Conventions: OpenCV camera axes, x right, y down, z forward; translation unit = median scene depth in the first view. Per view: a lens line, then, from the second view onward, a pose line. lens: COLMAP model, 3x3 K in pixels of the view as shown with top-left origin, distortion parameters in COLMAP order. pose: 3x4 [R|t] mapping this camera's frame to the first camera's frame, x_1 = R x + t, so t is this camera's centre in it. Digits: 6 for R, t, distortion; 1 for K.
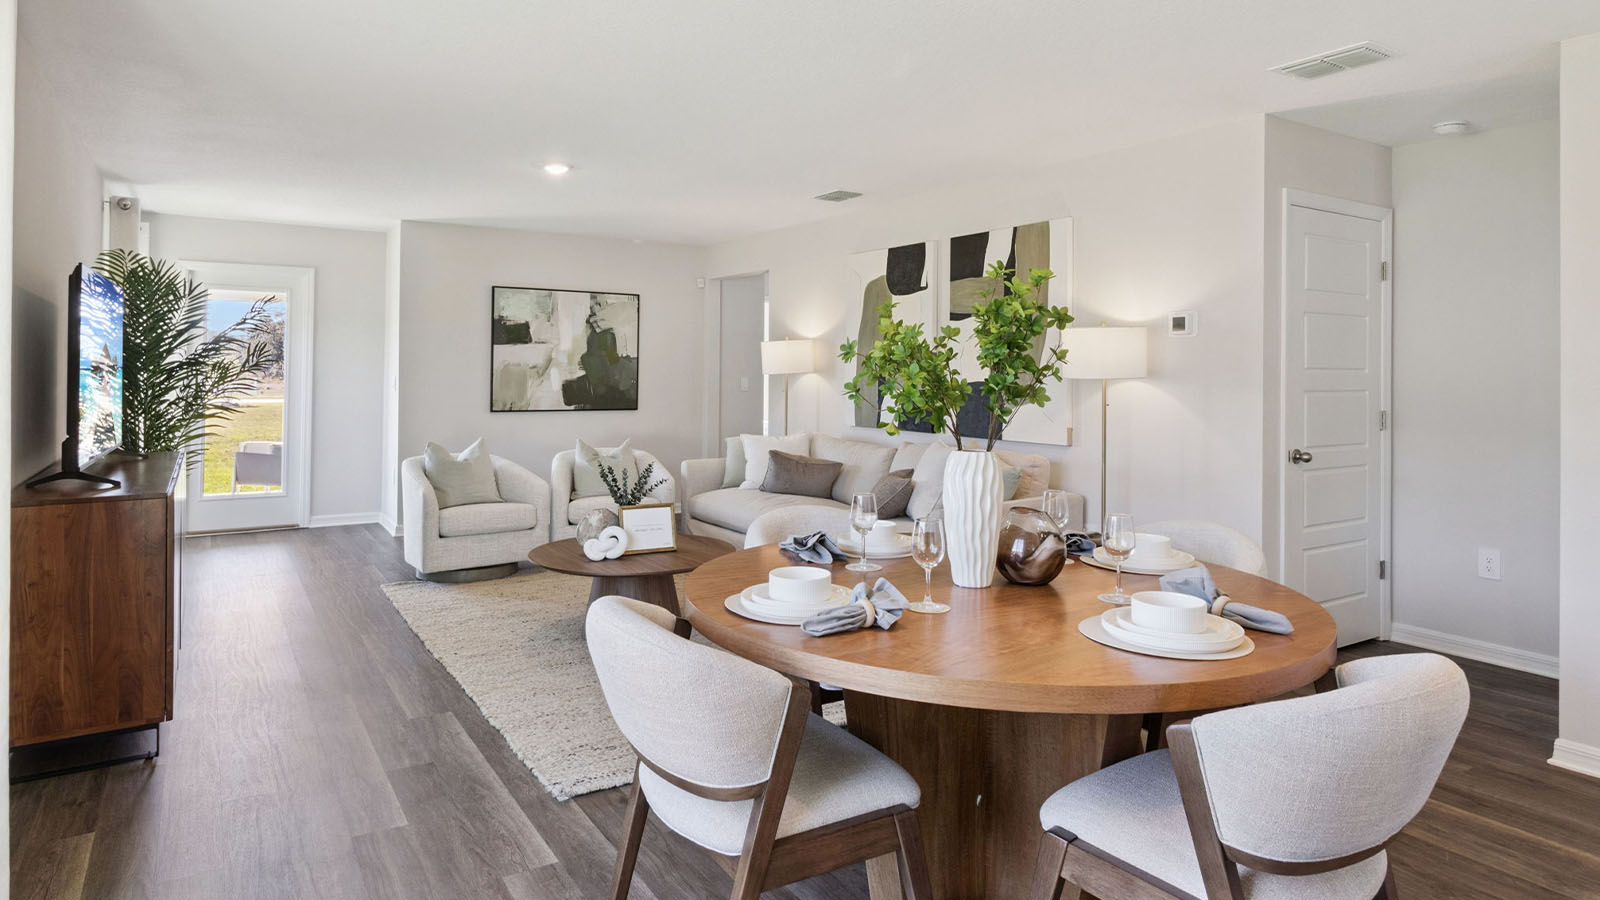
lens RADIAL K [[937.4, 0, 790.4], [0, 937.4, 445.6], [0, 0, 1]] dist [0.002546, -0.004015]
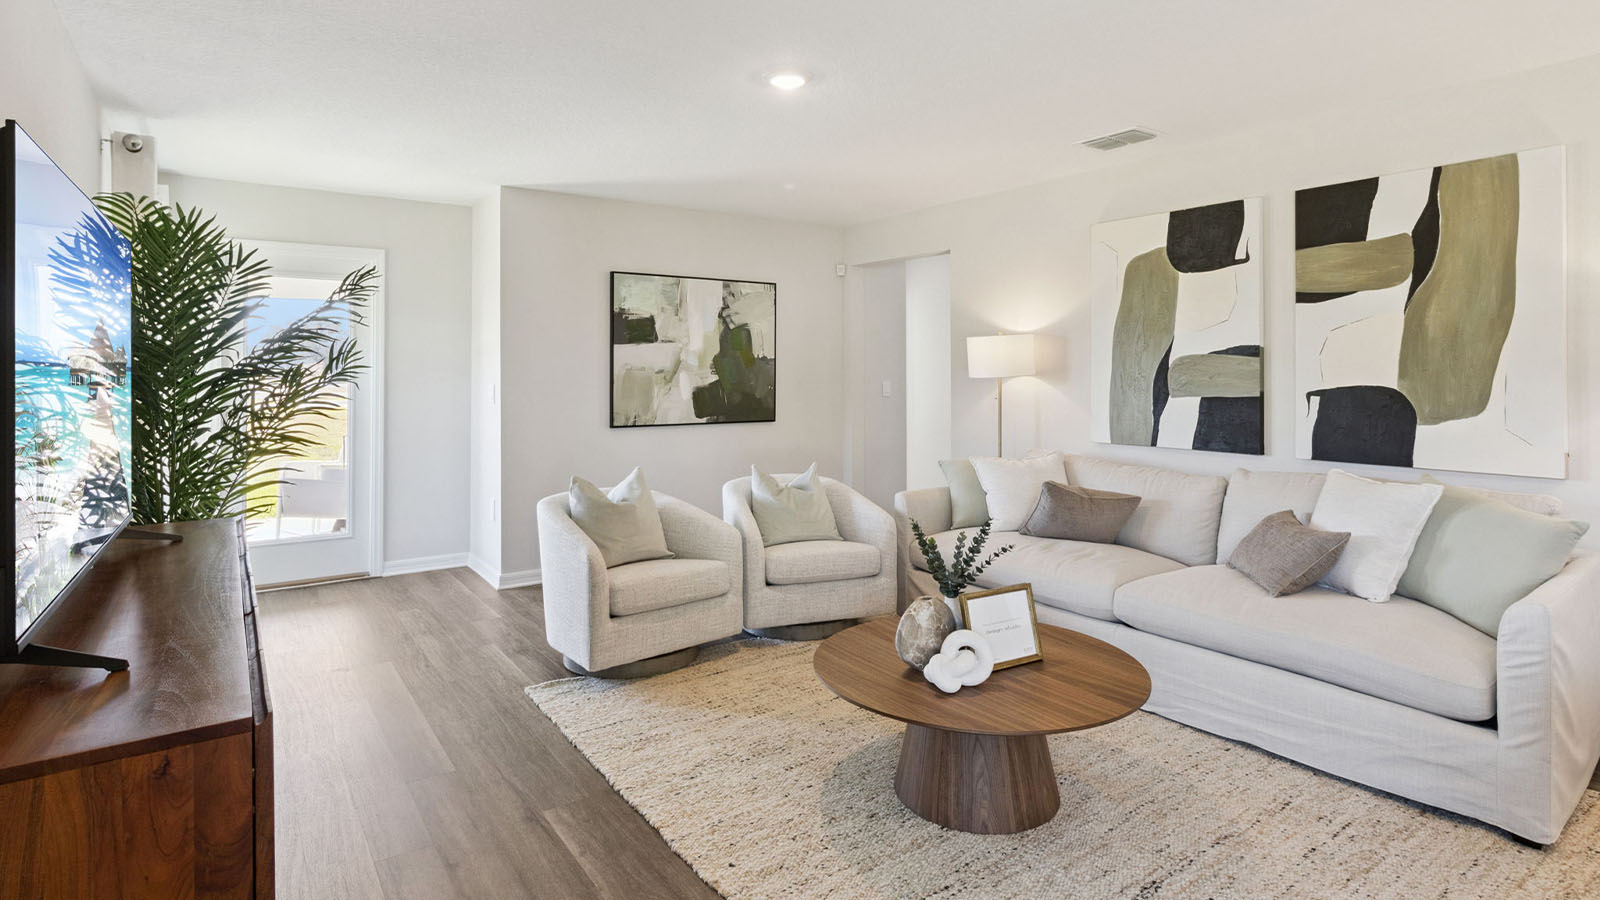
lens RADIAL K [[842.8, 0, 801.2], [0, 842.8, 438.4], [0, 0, 1]] dist [0.006695, -0.001692]
pose [[0.998840, -0.013602, 0.046196, -0.252466], [0.013600, 0.999907, 0.000363, -0.032897], [-0.046196, 0.000266, 0.998932, 0.357291]]
